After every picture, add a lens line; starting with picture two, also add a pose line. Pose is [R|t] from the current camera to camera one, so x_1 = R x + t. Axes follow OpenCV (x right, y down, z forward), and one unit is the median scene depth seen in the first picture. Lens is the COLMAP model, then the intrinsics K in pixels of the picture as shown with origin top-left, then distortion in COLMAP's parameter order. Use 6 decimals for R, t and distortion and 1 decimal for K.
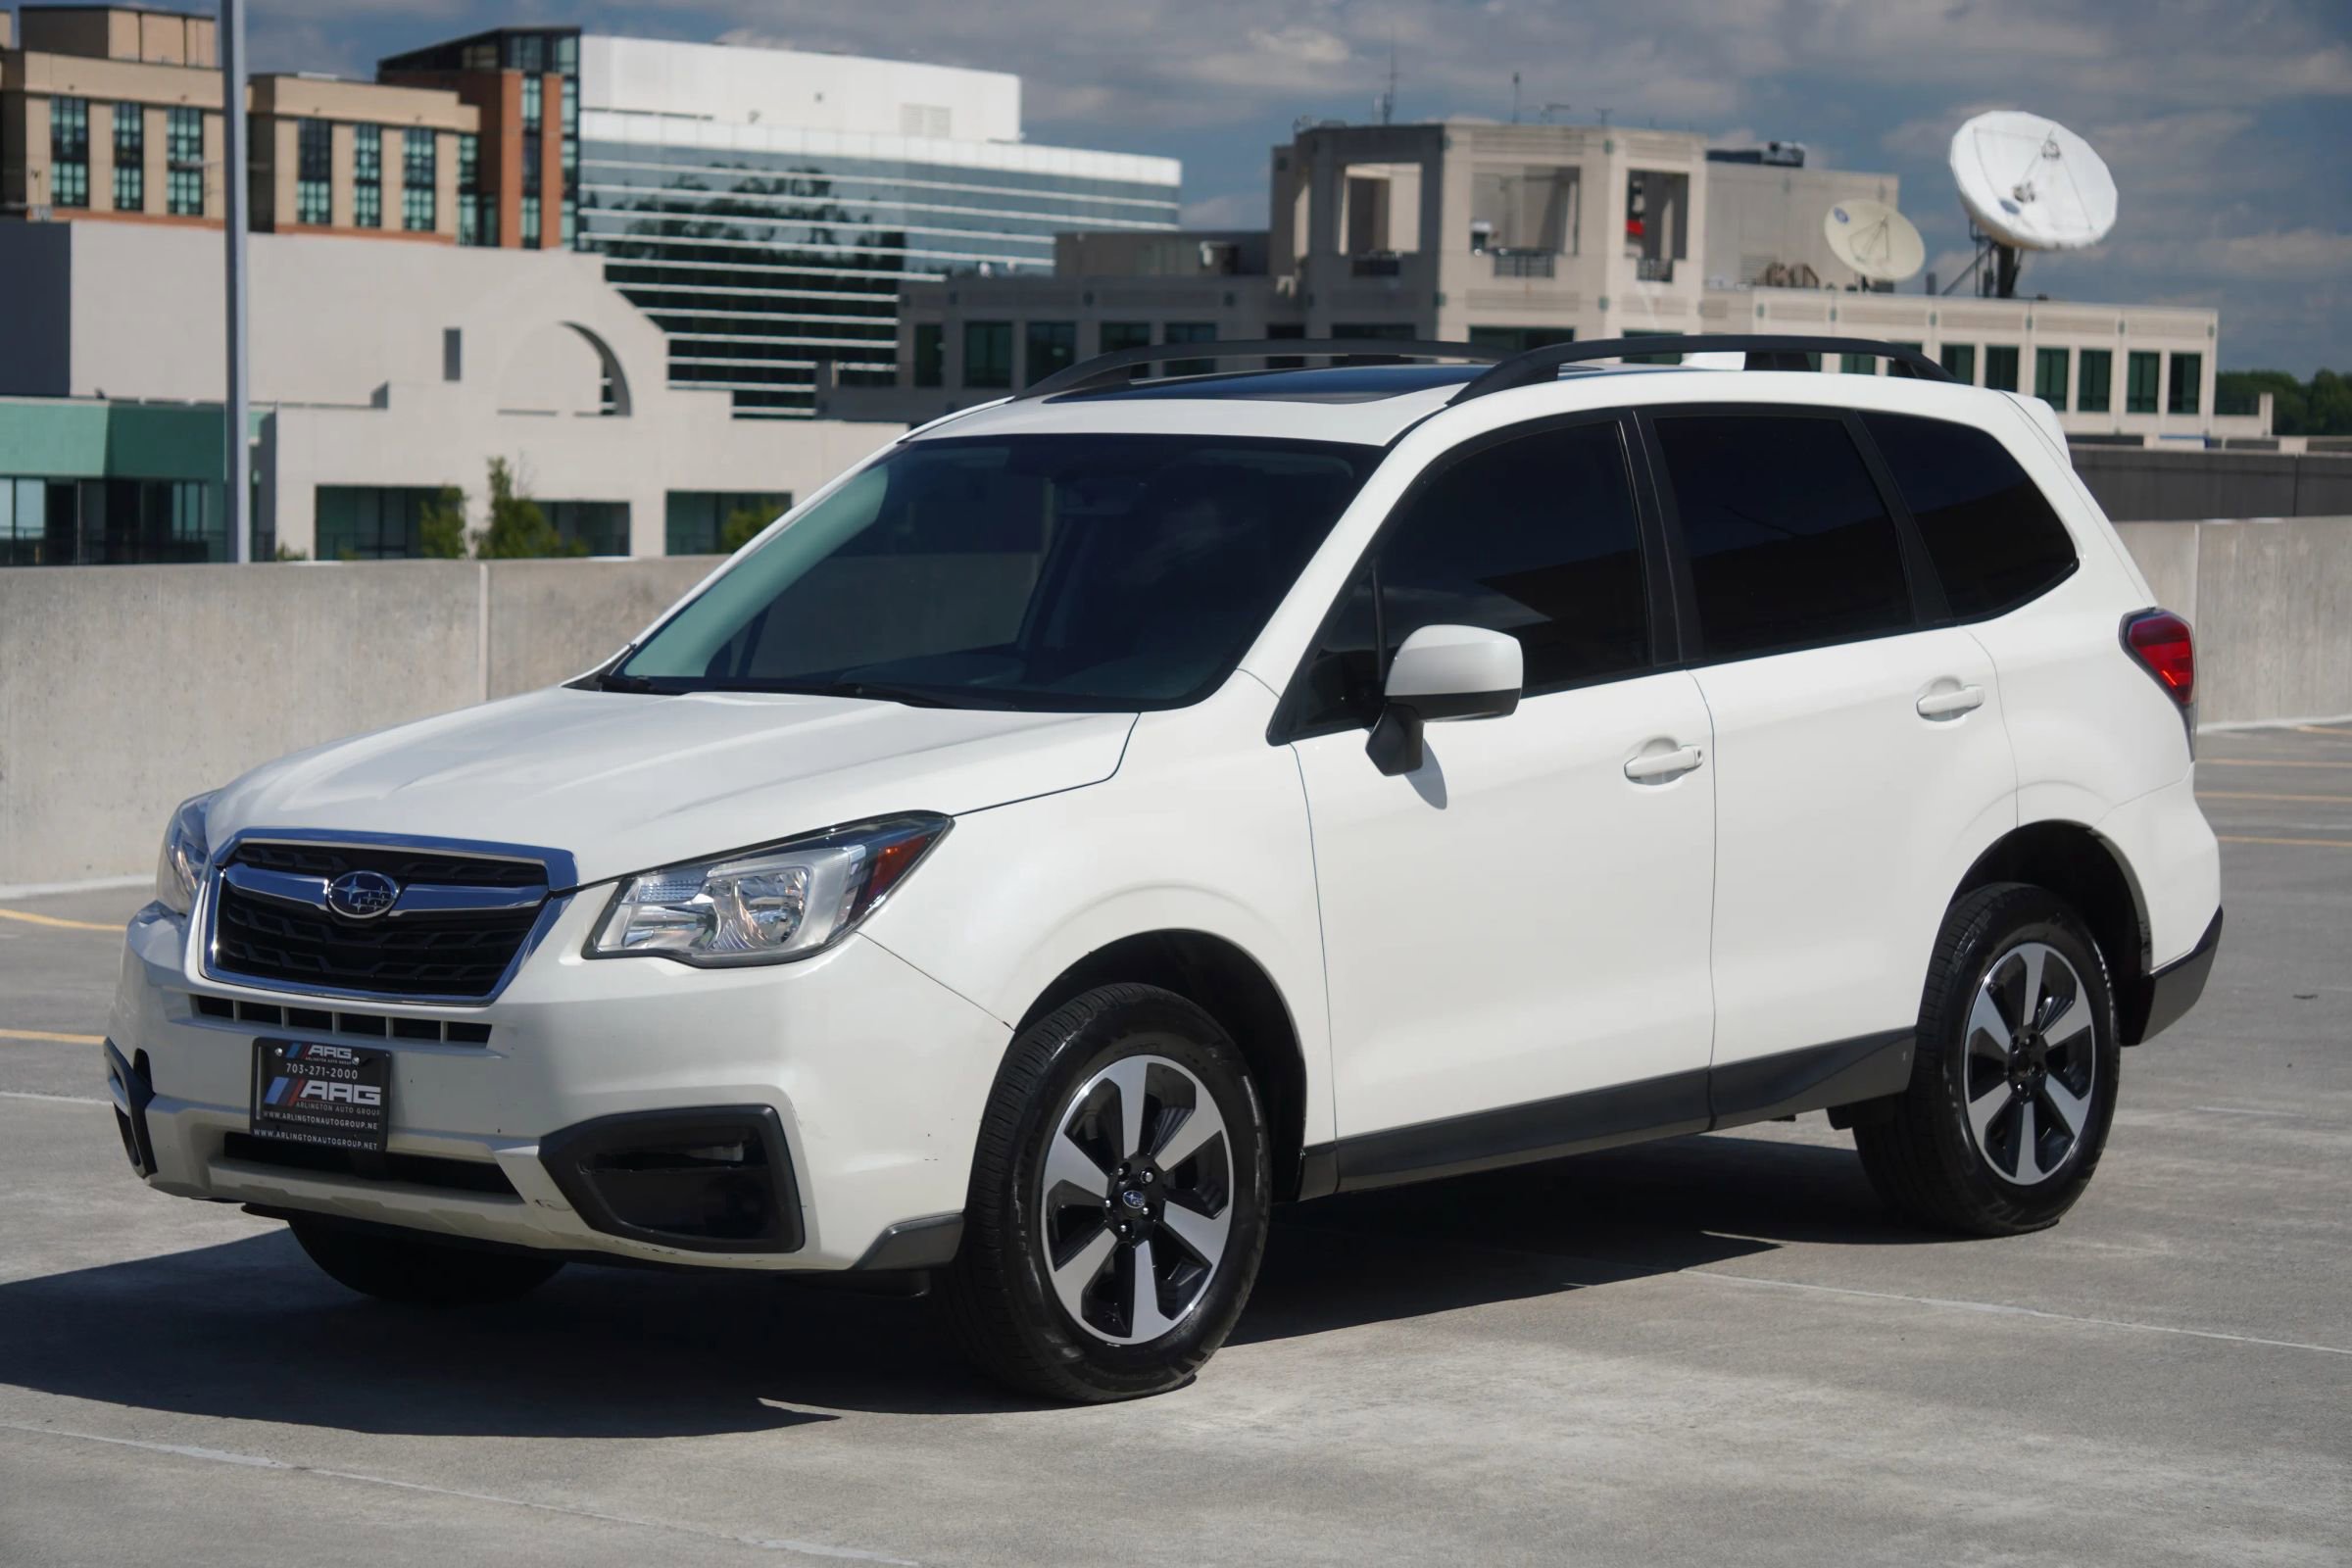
lens RADIAL K [[6186.6, 0, 1176.0], [0, 6186.6, 784.0], [0, 0, 1]] dist [0.383620, 2.591588]
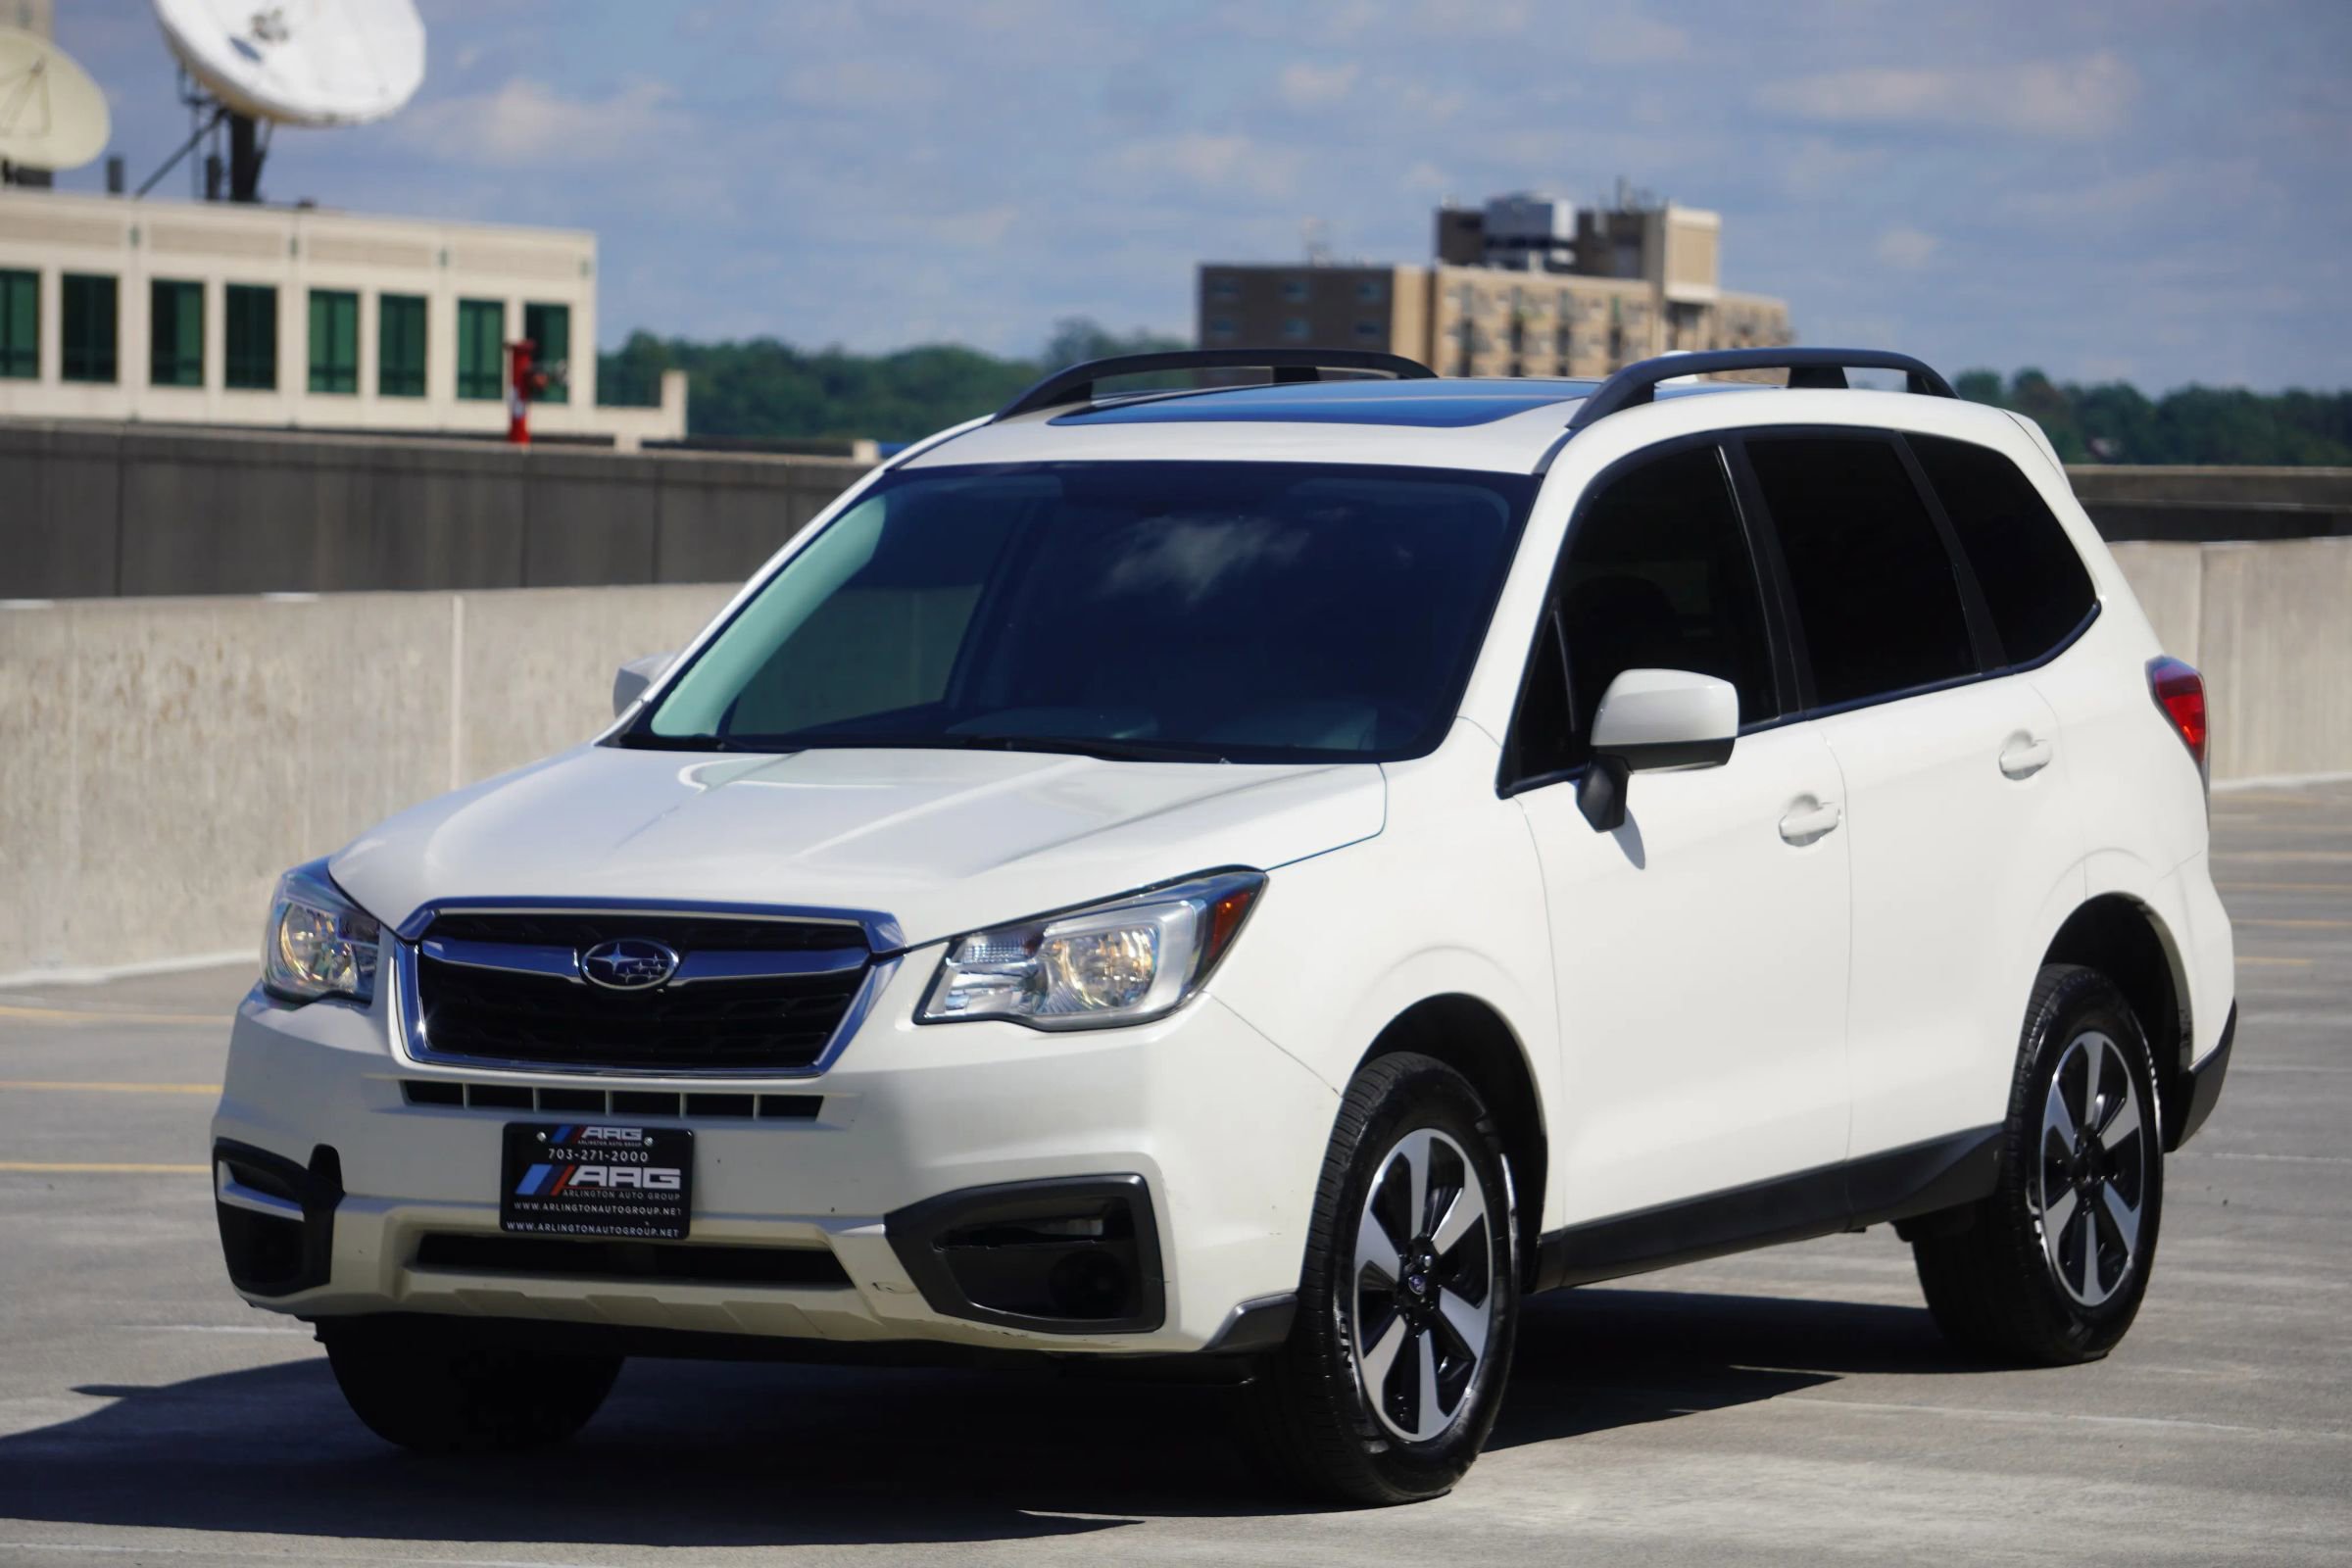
lens RADIAL K [[10810.5, 0, 1225.2], [0, 10810.5, 790.8], [0, 0, 1]] dist [1.725197, 3.960596]
pose [[0.971192, -0.008221, 0.238158, -0.404267], [0.013707, 0.999677, -0.021389, 0.026199], [-0.237906, 0.024037, 0.970991, -0.551054]]
